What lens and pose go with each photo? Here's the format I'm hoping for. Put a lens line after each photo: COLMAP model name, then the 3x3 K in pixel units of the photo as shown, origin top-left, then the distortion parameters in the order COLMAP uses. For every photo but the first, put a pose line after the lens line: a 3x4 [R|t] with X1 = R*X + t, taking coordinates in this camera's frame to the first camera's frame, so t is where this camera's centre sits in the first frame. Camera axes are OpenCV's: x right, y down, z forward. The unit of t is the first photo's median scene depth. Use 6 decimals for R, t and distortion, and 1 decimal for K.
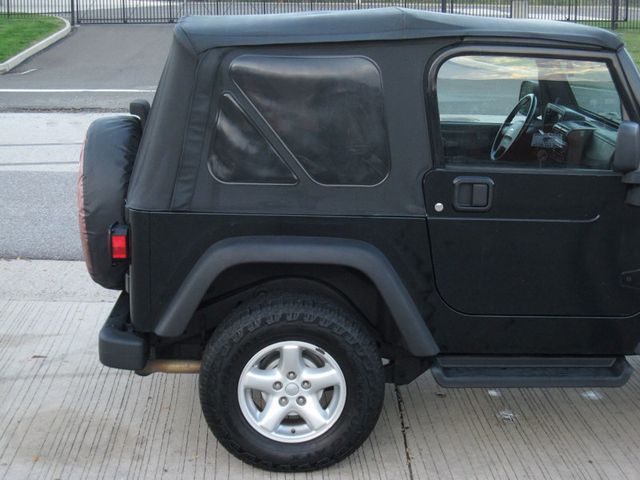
lens RADIAL K [[1097.4, 0, 320.0], [0, 1097.4, 240.0], [0, 0, 1]] dist [-0.184262, 0.016804]
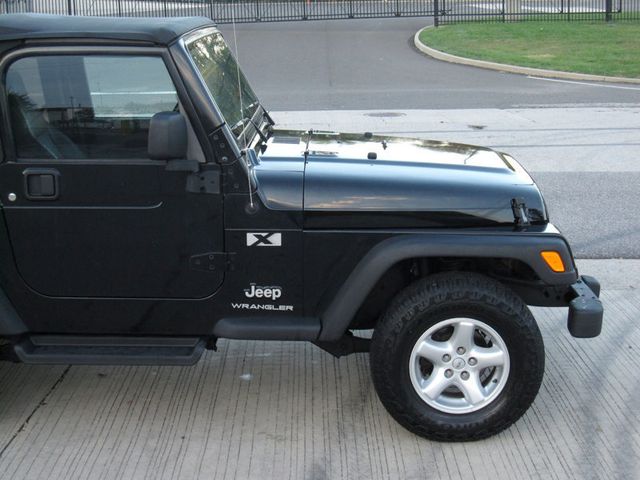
lens RADIAL K [[1097.4, 0, 320.0], [0, 1097.4, 240.0], [0, 0, 1]] dist [-0.184262, 0.016804]
pose [[0.998591, -0.014450, -0.051059, 0.452470], [0.014497, 0.999895, 0.000550, 0.015615], [0.051045, -0.001290, 0.998696, -0.052530]]
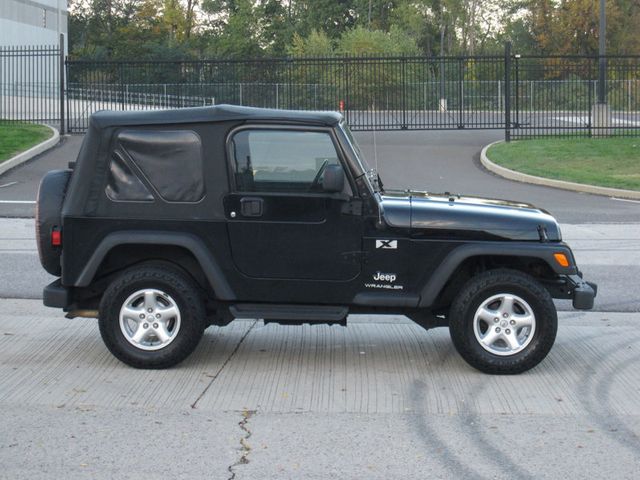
lens RADIAL K [[1575.3, 0, 320.0], [0, 1575.3, 240.0], [0, 0, 1]] dist [-0.128694, -0.329795]
pose [[0.997909, 0.001806, -0.064612, 0.401676], [-0.010392, 0.991089, -0.132797, 0.338023], [0.063796, 0.133191, 0.989035, -1.468497]]
